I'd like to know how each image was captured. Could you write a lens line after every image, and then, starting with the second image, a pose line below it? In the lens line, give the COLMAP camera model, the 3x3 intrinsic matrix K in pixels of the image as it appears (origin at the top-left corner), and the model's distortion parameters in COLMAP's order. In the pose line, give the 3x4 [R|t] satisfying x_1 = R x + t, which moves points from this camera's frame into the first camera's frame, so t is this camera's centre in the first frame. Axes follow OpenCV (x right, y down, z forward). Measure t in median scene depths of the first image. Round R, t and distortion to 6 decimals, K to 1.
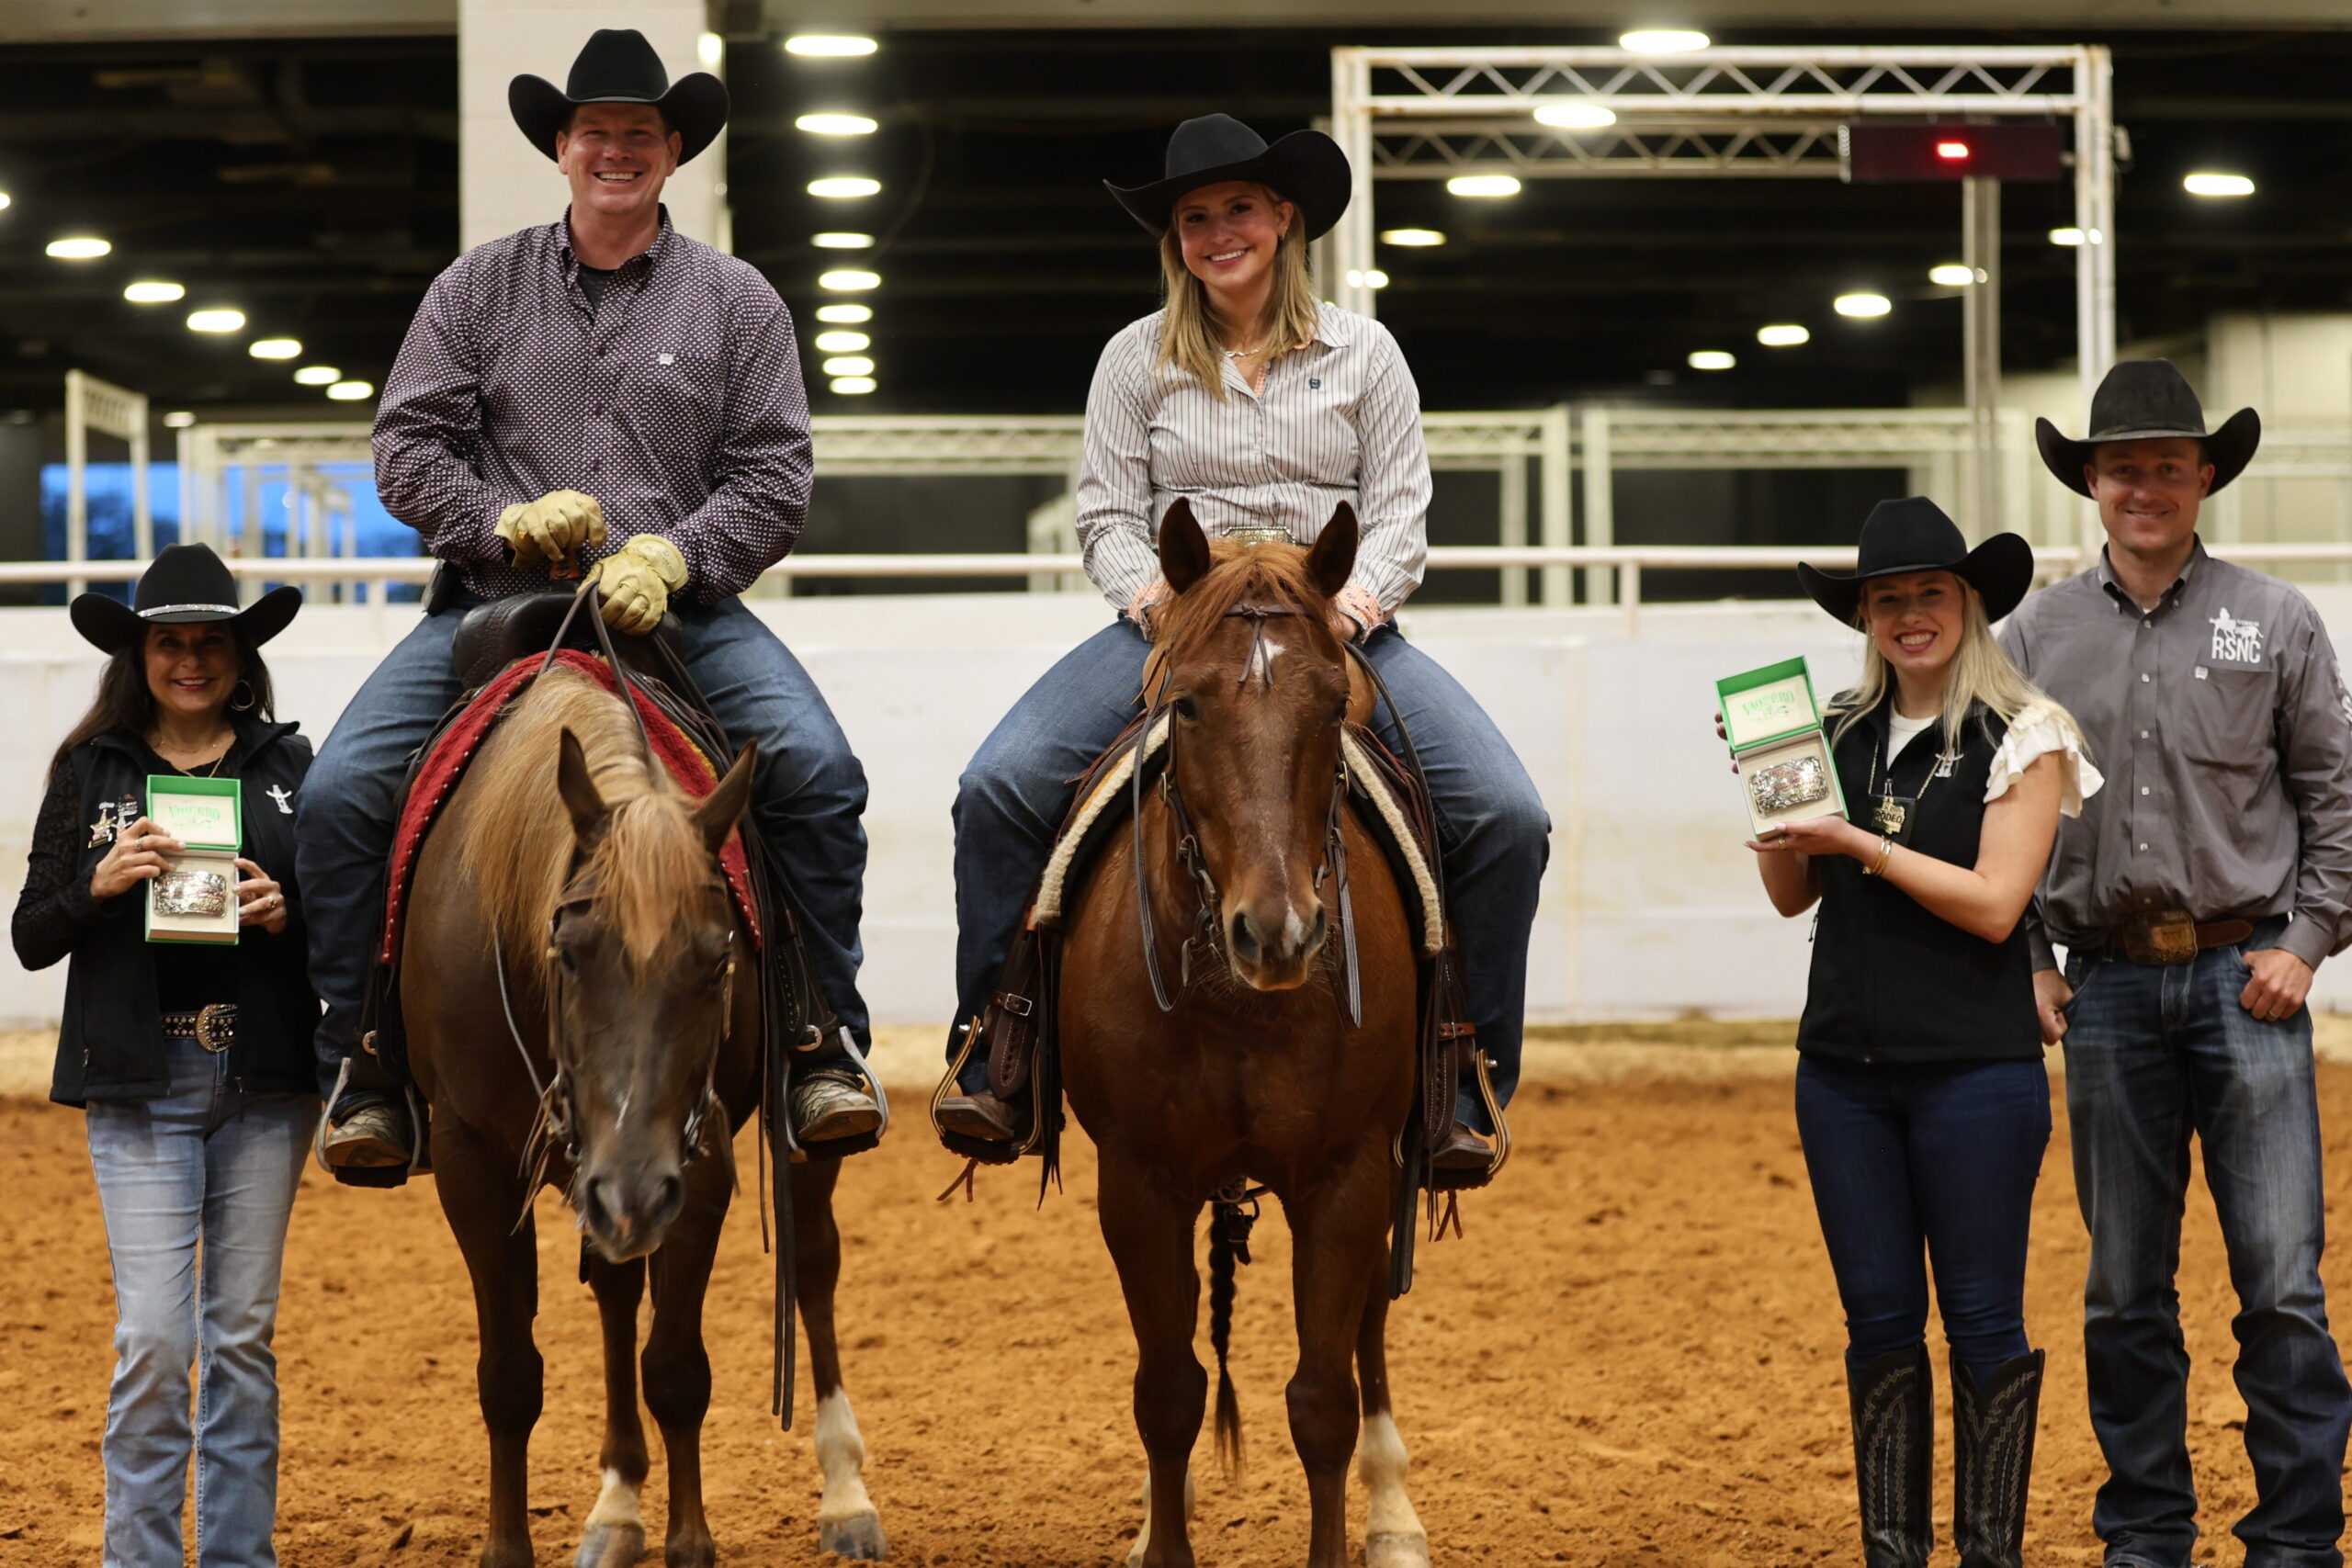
lens RADIAL K [[5897.0, 0, 1176.0], [0, 5897.0, 784.0], [0, 0, 1]] dist [-0.258329, -0.637776]
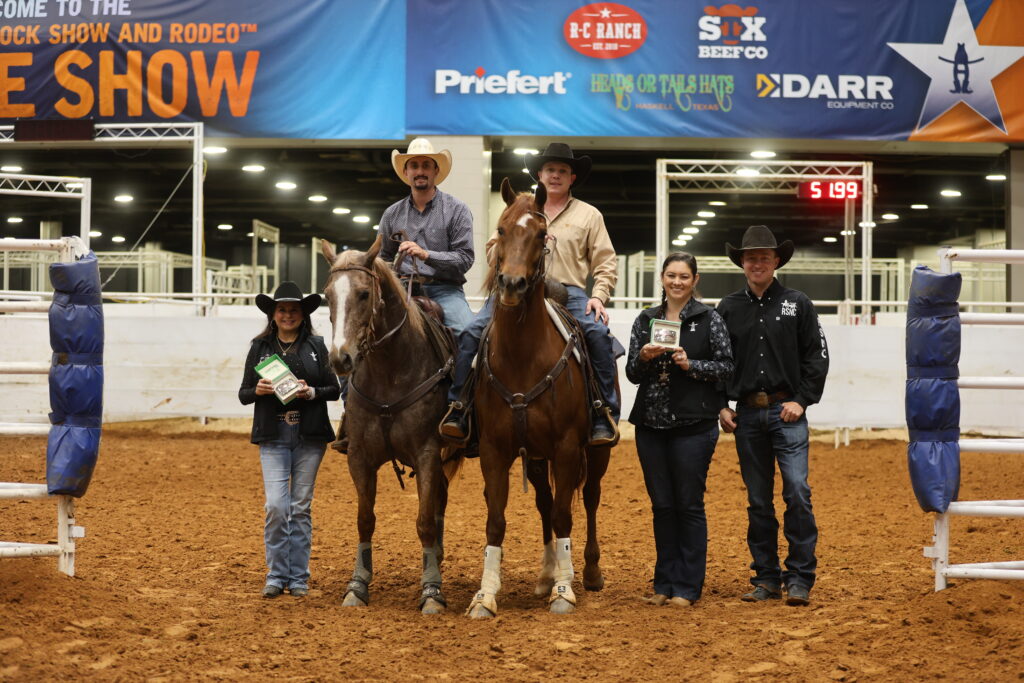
lens RADIAL K [[2029.5, 0, 513.2], [0, 2029.5, 371.3], [0, 0, 1]] dist [-0.248815, -0.174323]
pose [[0.995324, 0.024478, -0.093438, 0.050727], [-0.024562, 0.999698, 0.000247, 0.006431], [0.093416, 0.002049, 0.995625, -0.215652]]
